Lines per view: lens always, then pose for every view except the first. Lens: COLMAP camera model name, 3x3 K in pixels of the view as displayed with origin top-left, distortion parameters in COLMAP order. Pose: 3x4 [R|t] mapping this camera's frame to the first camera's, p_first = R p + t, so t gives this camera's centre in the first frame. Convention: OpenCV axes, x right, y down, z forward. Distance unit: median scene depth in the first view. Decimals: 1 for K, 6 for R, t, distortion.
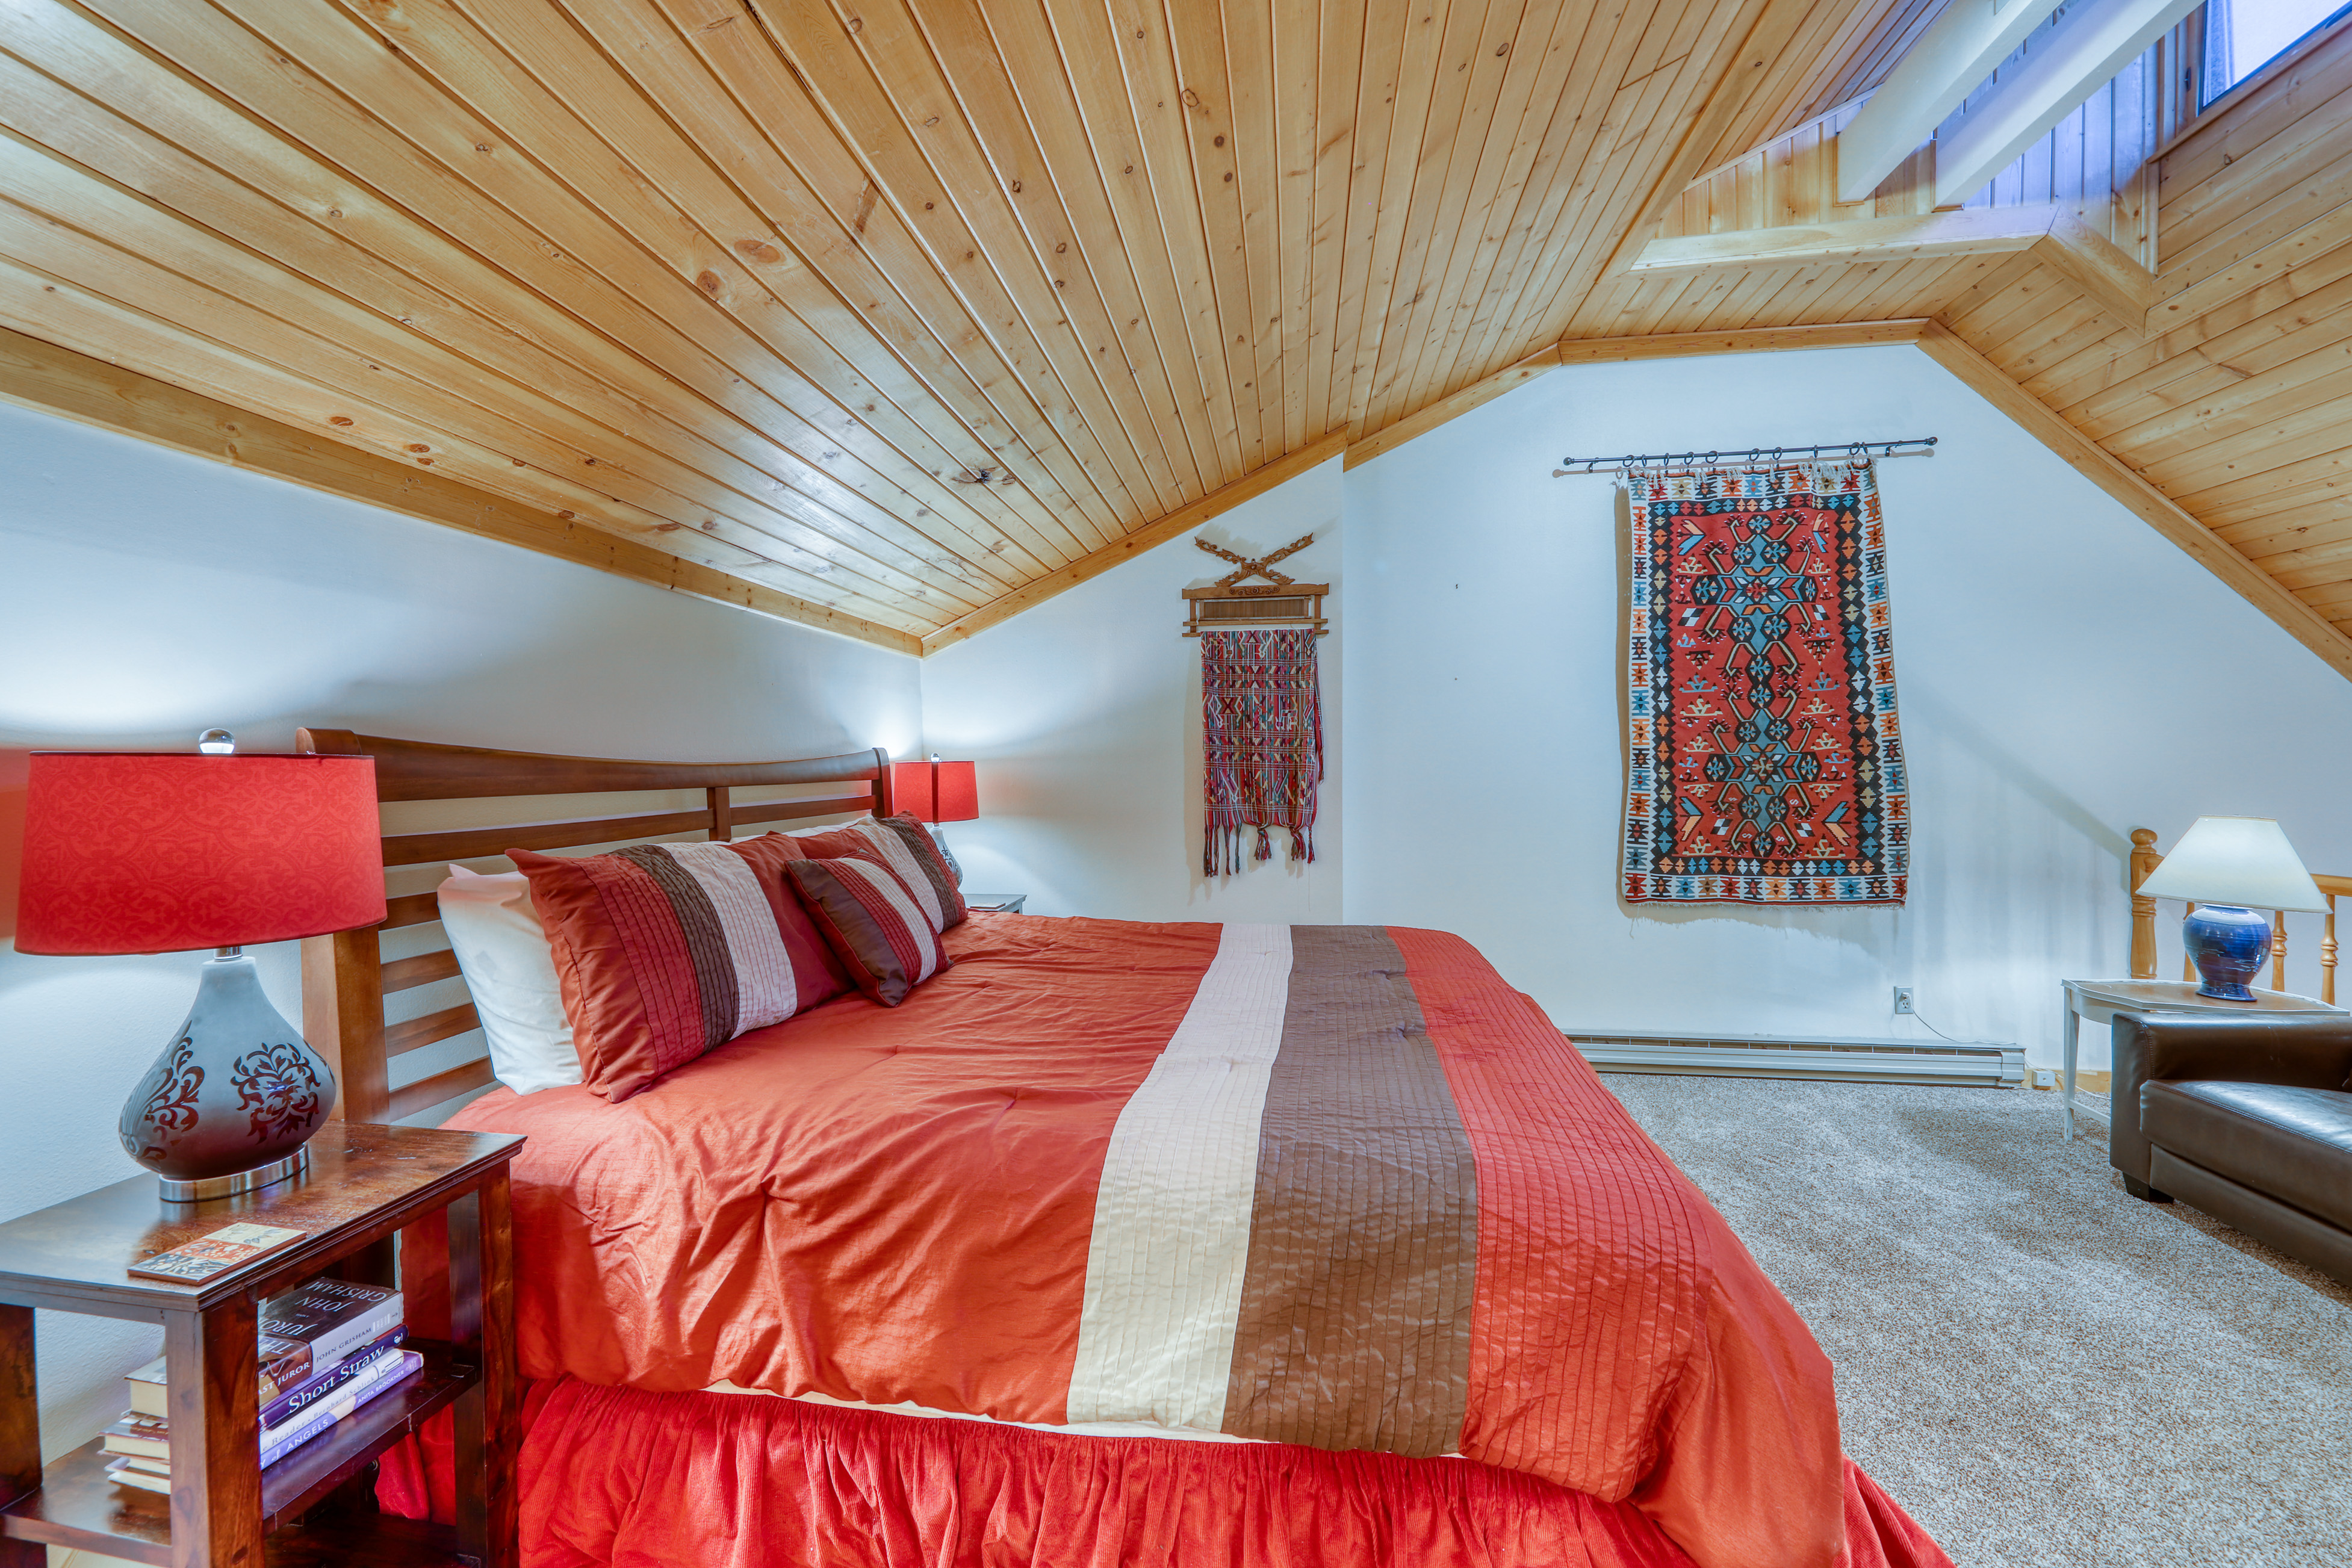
lens RADIAL K [[914.3, 0, 1180.4], [0, 914.3, 777.3], [0, 0, 1]] dist [-0.006125, -0.000809]
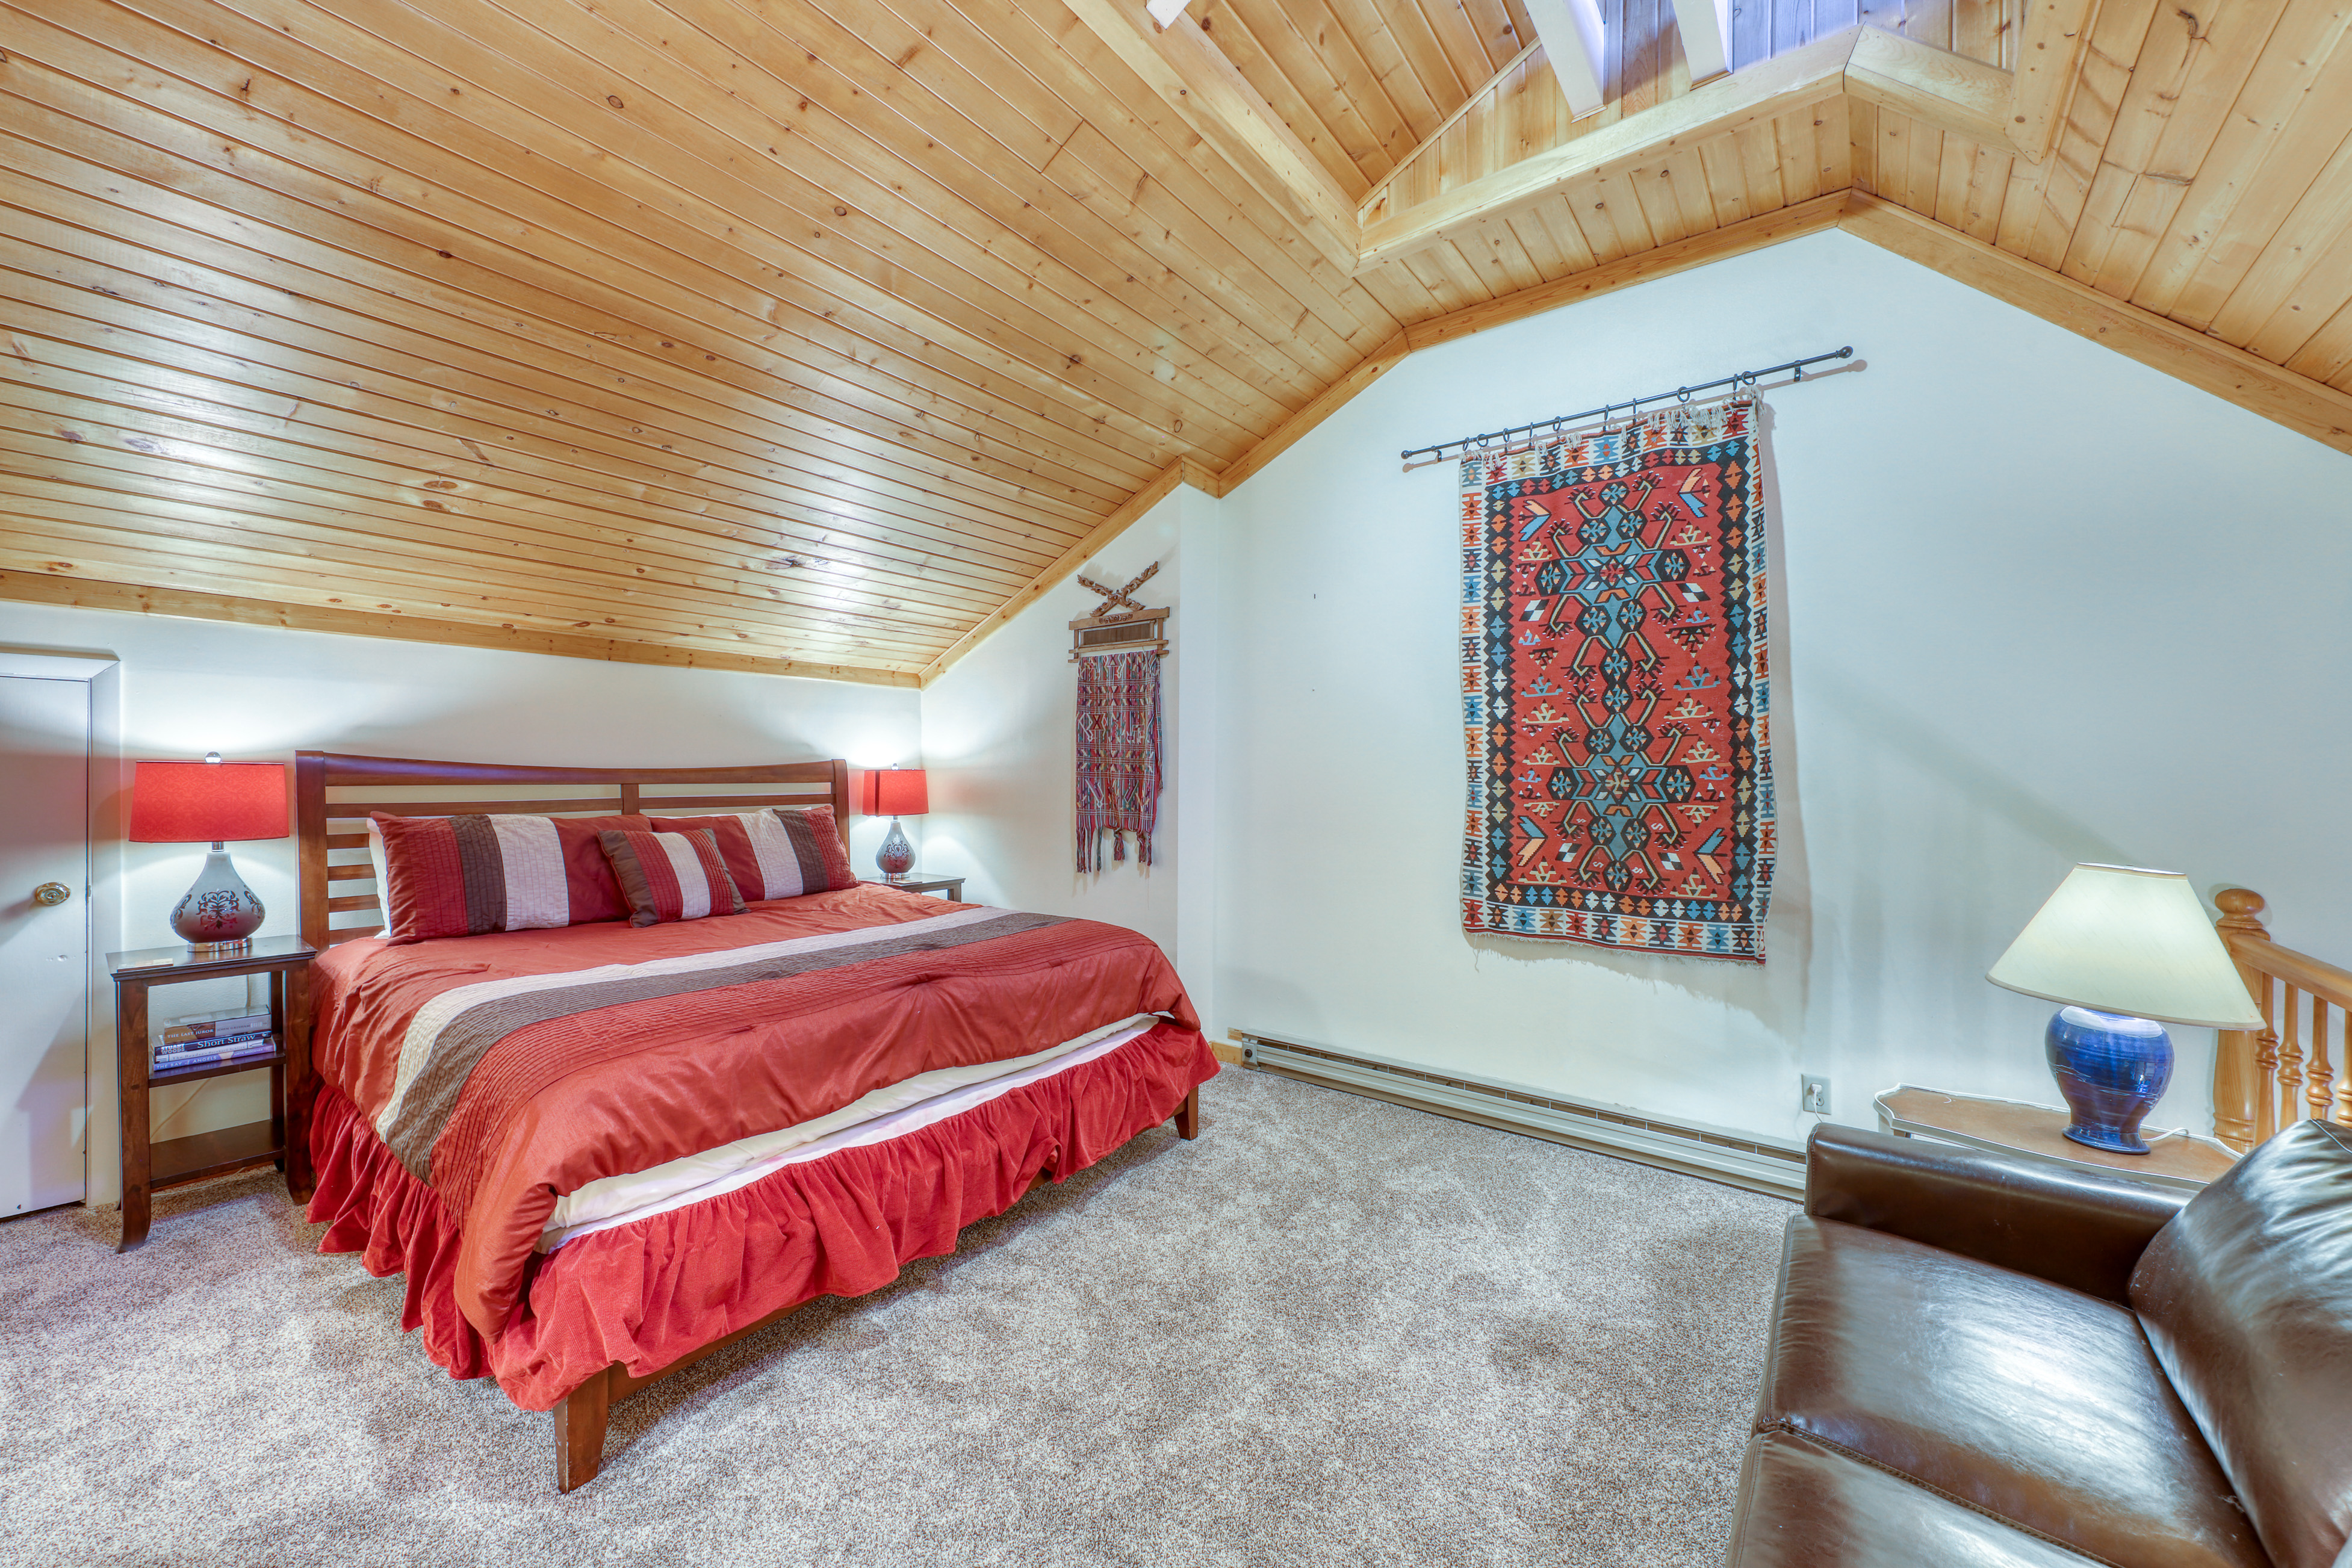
lens RADIAL K [[914.3, 0, 1173.5], [0, 914.3, 781.4], [0, 0, 1]] dist [-0.006125, -0.000809]
pose [[0.864371, 0.013339, -0.502677, 0.708954], [-0.016905, 0.999854, -0.002538, -0.004061], [0.502570, 0.010692, 0.864470, 0.073772]]
